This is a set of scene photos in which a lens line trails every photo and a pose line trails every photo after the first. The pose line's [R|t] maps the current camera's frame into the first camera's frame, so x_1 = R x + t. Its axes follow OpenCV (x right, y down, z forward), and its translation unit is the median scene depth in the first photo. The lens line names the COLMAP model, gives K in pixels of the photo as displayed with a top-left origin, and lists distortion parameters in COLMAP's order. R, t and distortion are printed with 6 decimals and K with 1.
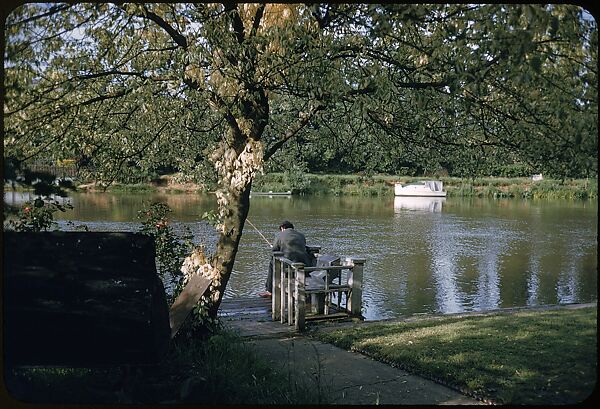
lens RADIAL K [[684.0, 0, 320.5], [0, 684.0, 224.7], [0, 0, 1]] dist [0.157820, -0.207679]
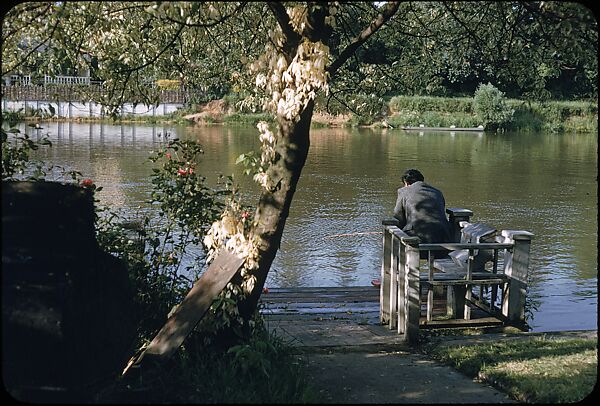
lens RADIAL K [[1007.5, 0, 299.8], [0, 1007.5, 218.1], [0, 0, 1]] dist [-0.049012, -0.258386]
pose [[0.970925, 0.030888, -0.237381, 0.088720], [-0.020691, 0.998758, 0.045328, -0.001594], [0.238486, -0.039099, 0.970359, 0.073777]]
